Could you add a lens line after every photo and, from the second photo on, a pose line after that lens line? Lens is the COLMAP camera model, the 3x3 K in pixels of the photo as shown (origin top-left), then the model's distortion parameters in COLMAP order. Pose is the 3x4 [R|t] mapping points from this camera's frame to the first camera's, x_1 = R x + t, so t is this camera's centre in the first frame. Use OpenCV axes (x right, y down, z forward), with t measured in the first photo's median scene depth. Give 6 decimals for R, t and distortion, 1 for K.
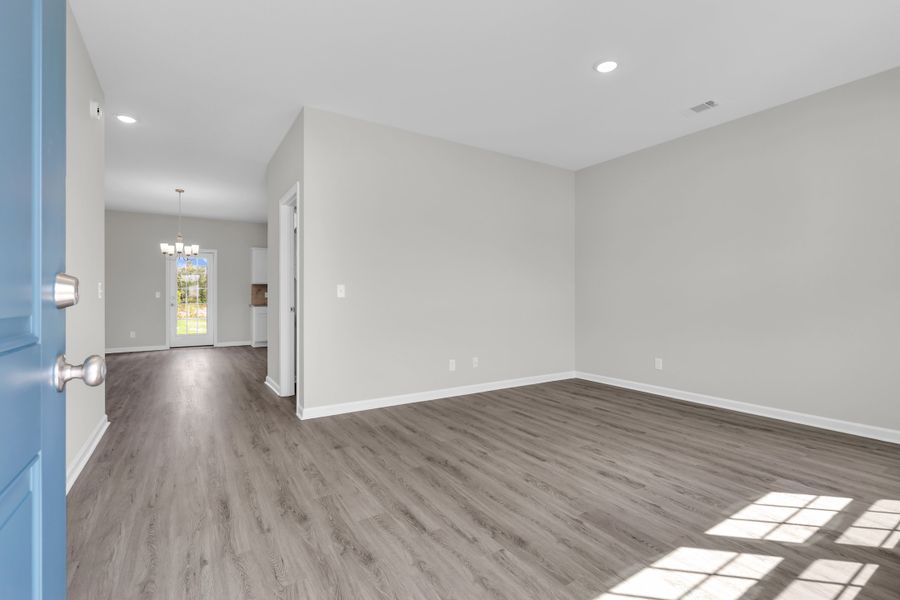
lens RADIAL K [[412.9, 0, 451.9], [0, 412.9, 293.0], [0, 0, 1]] dist [0.002333, -0.000227]
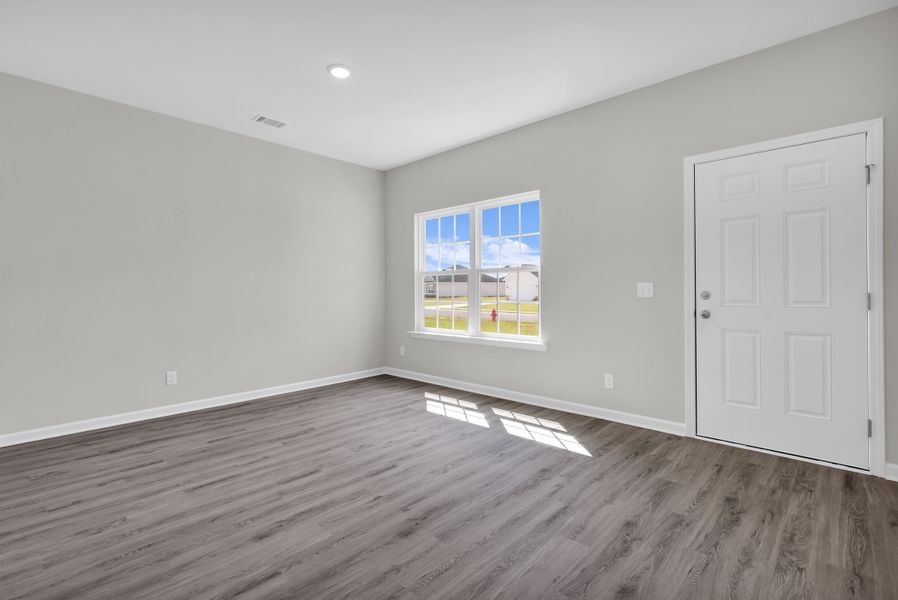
lens RADIAL K [[412.0, 0, 447.0], [0, 412.0, 294.8], [0, 0, 1]] dist [0.002333, -0.000227]
pose [[-0.238389, -0.006151, 0.971150, -0.706263], [-0.004835, 0.999975, 0.005147, -0.007624], [-0.971158, -0.003468, -0.238412, 1.039723]]
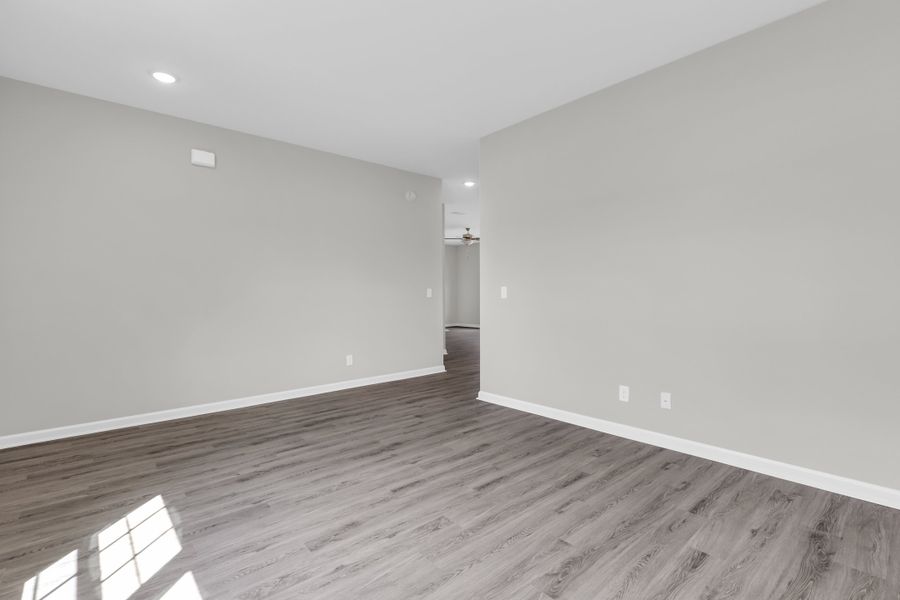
lens RADIAL K [[412.9, 0, 453.2], [0, 412.9, 300.9], [0, 0, 1]] dist [0.002333, -0.000227]
pose [[0.159041, 0.018031, -0.987107, 1.022027], [0.018953, 0.999593, 0.021313, -0.010856], [0.987090, -0.022098, 0.158635, 0.927141]]
